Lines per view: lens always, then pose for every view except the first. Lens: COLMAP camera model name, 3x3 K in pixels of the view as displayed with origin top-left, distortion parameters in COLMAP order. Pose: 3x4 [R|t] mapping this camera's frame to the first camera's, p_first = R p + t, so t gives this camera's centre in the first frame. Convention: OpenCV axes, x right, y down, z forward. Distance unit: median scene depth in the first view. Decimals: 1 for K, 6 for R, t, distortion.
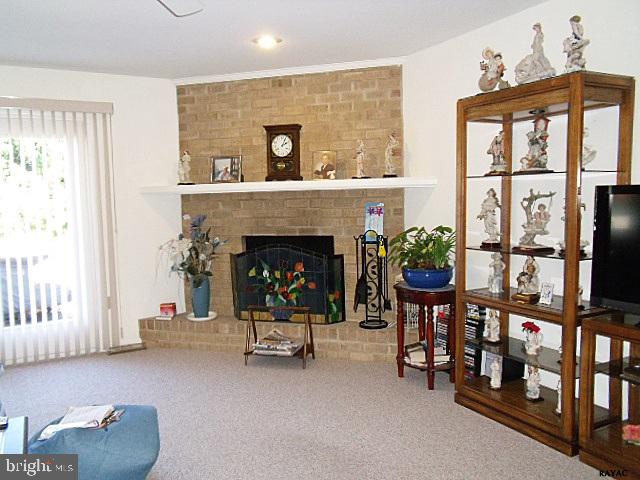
lens RADIAL K [[536.0, 0, 319.7], [0, 536.0, 239.2], [0, 0, 1]] dist [0.063644, 0.004724]
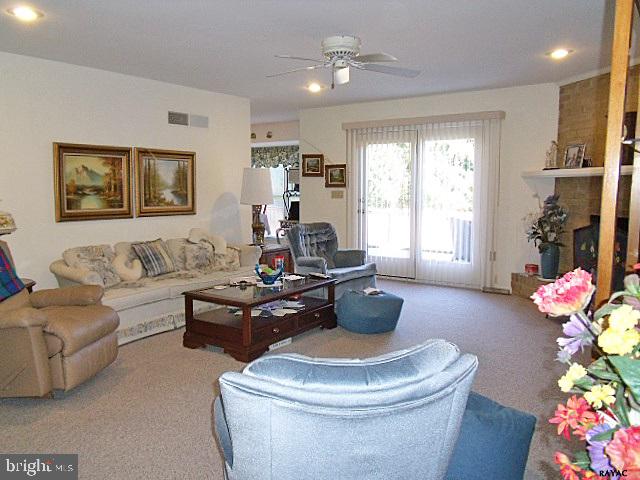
lens RADIAL K [[536.0, 0, 319.4], [0, 536.0, 240.4], [0, 0, 1]] dist [0.063644, 0.004724]
pose [[0.469040, 0.114911, -0.875670, 0.595849], [-0.071254, 0.993191, 0.092166, -0.018242], [0.880298, 0.019166, 0.474034, -0.039972]]
